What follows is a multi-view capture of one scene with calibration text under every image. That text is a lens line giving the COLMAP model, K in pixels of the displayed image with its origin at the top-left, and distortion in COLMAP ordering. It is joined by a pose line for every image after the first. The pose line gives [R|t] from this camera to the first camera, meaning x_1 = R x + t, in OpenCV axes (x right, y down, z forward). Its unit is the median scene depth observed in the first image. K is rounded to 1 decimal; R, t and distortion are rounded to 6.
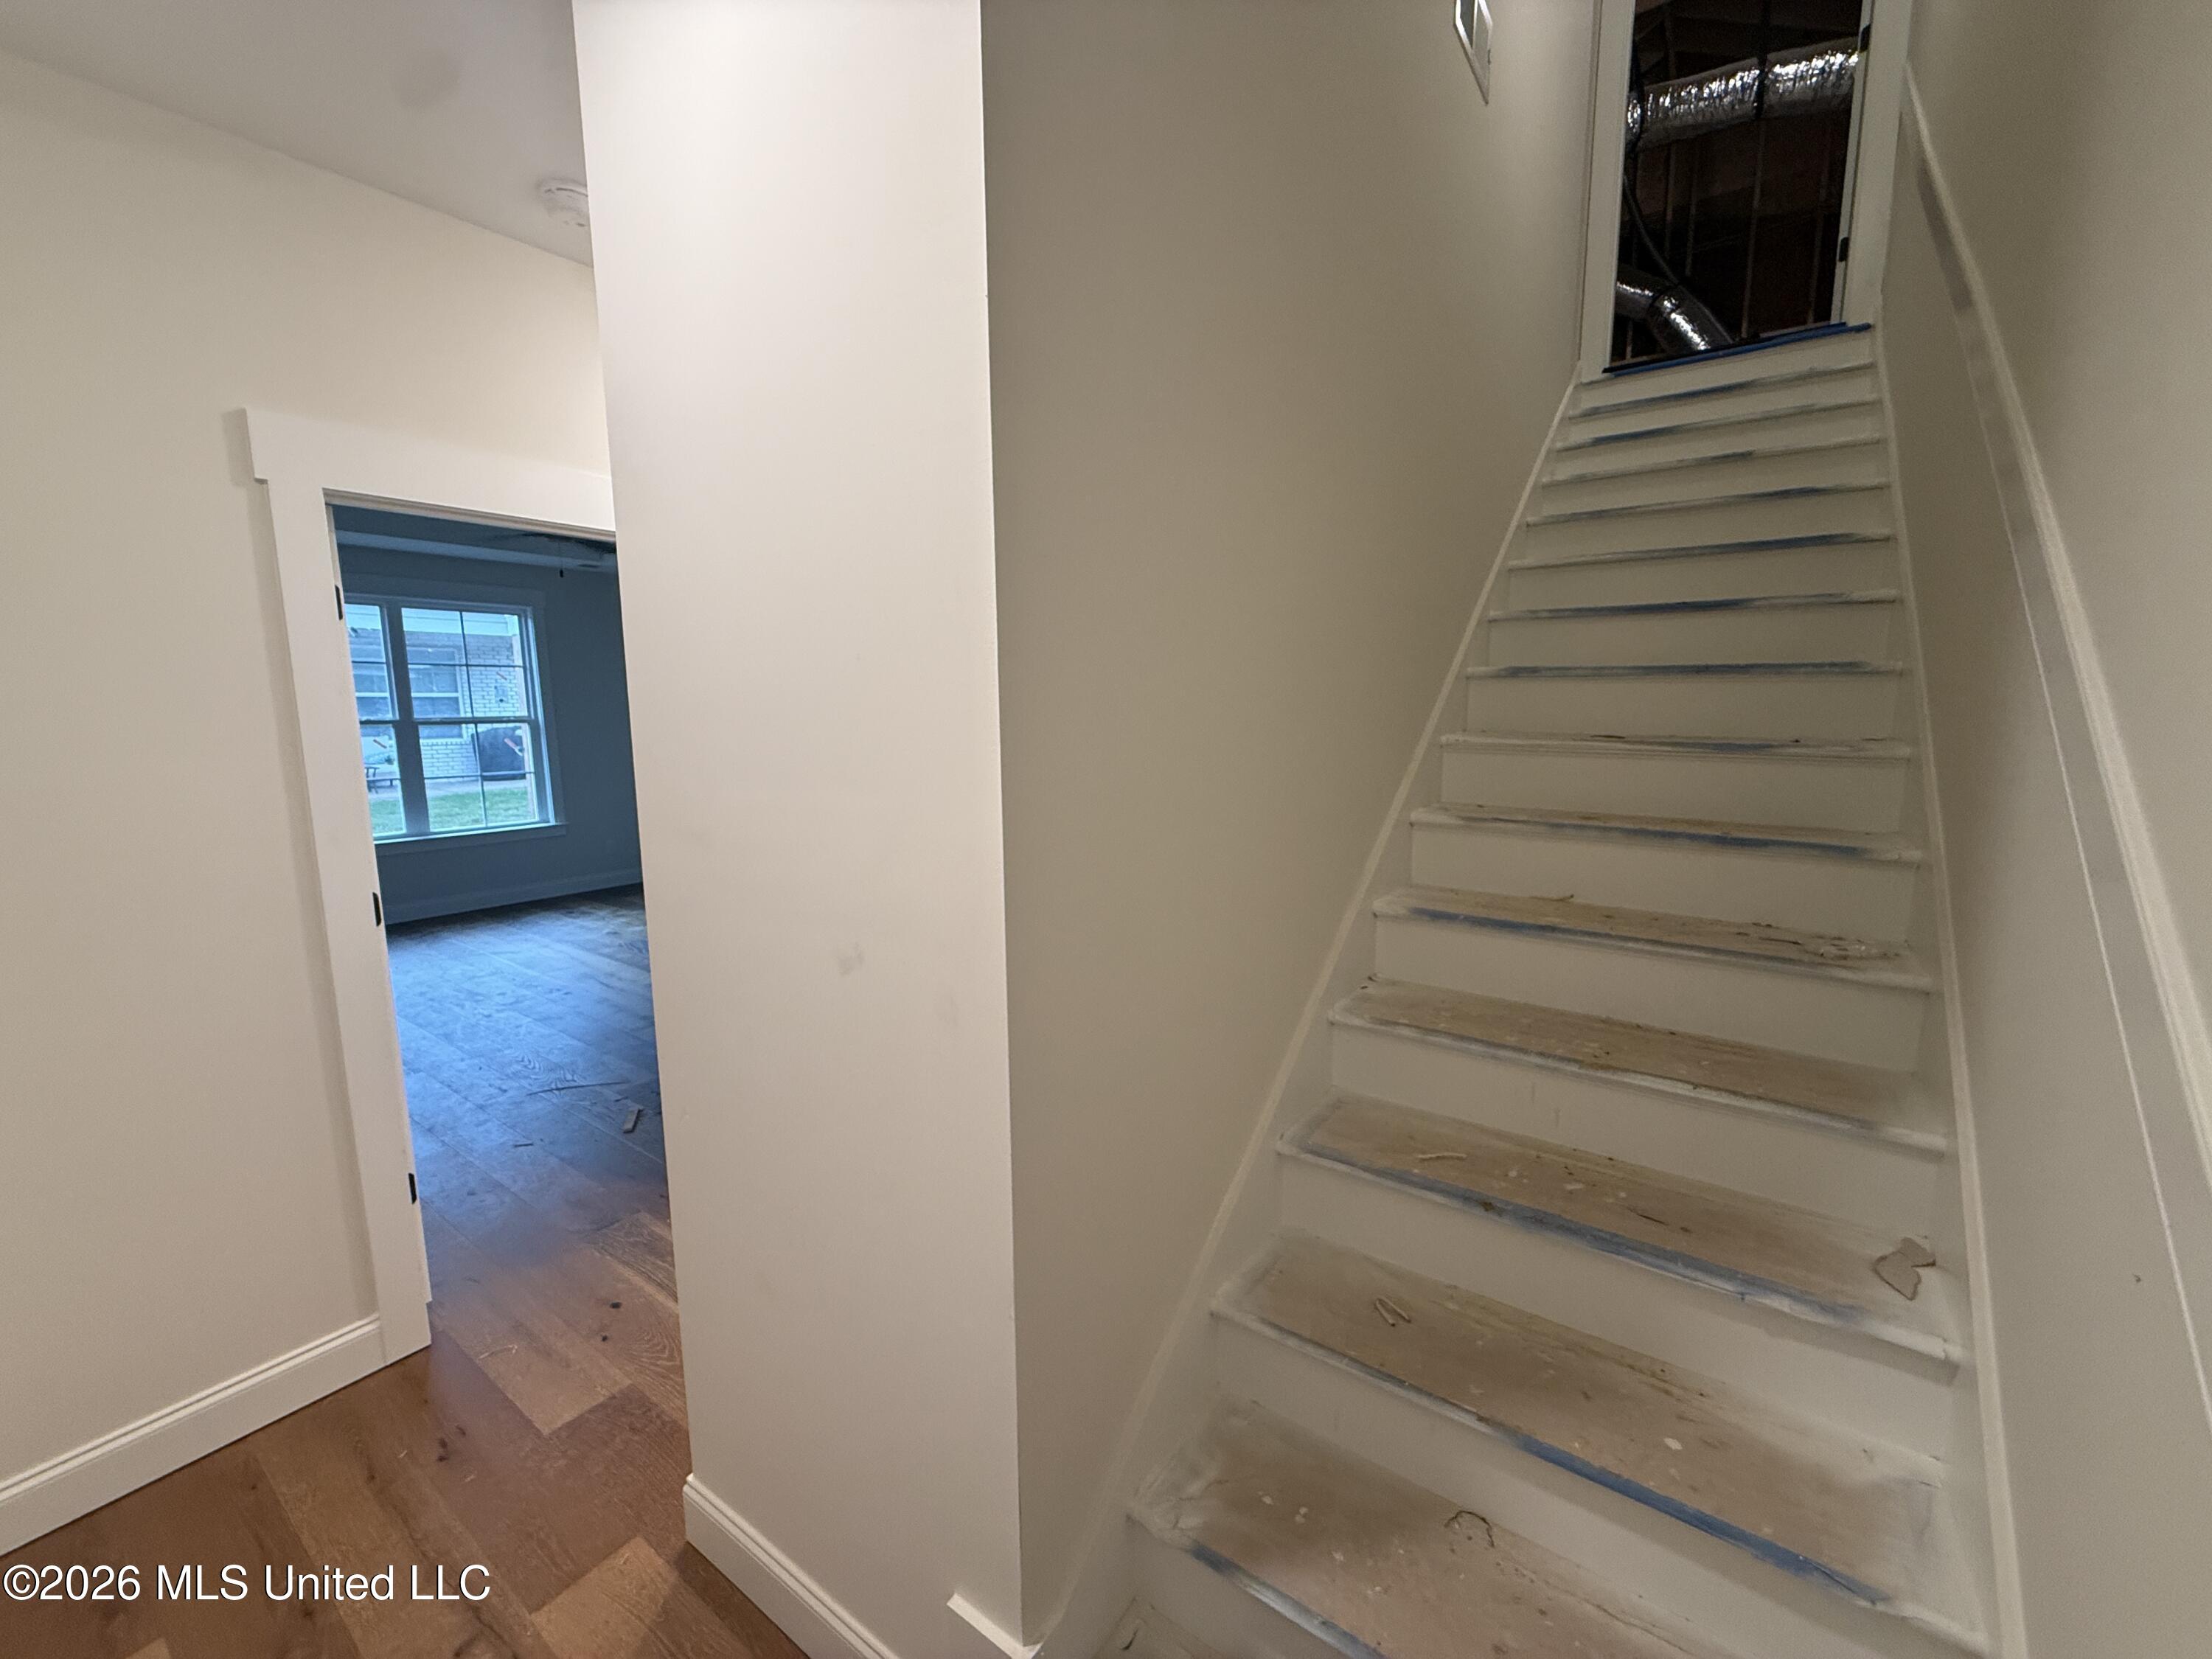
lens RADIAL K [[878.9, 0, 1102.4], [0, 878.9, 825.3], [0, 0, 1]] dist [0.000261, 0.000133]
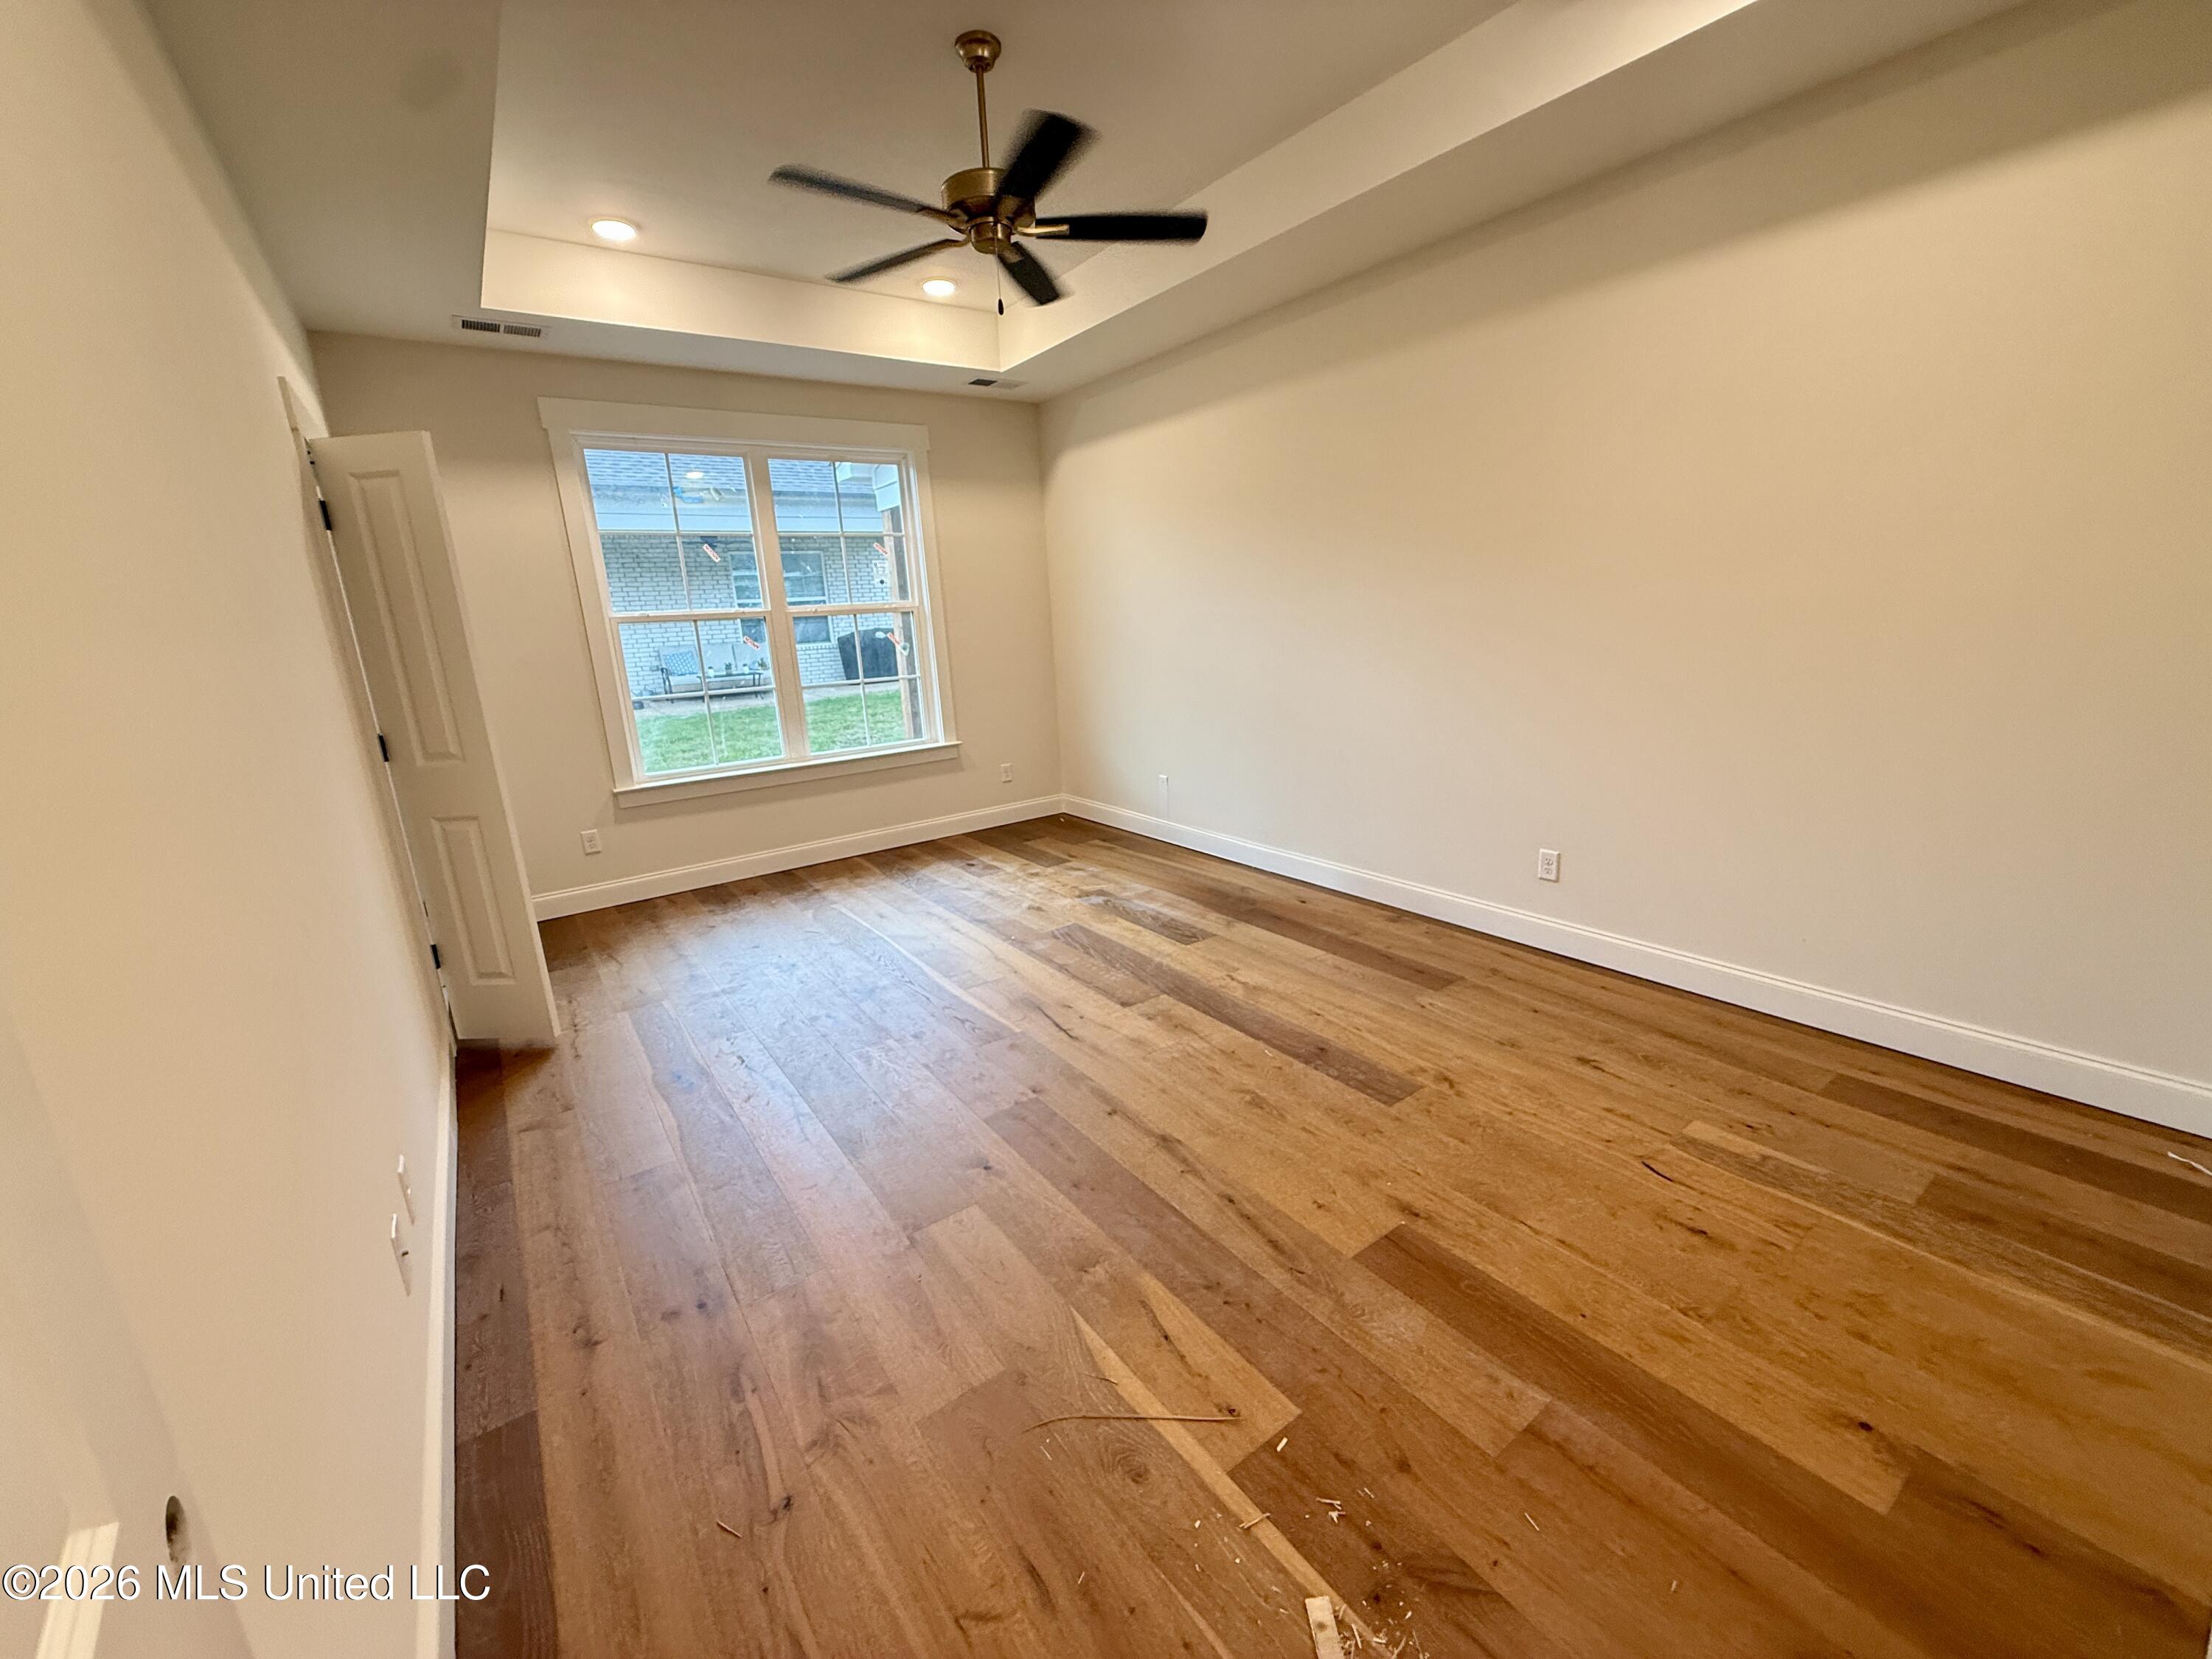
lens RADIAL K [[878.9, 0, 1102.4], [0, 878.9, 825.3], [0, 0, 1]] dist [0.000261, 0.000133]
pose [[0.946389, 0.040274, -0.320508, -0.253826], [-0.002818, 0.993189, 0.116482, -0.021769], [0.323016, -0.109334, 0.940057, 0.326925]]
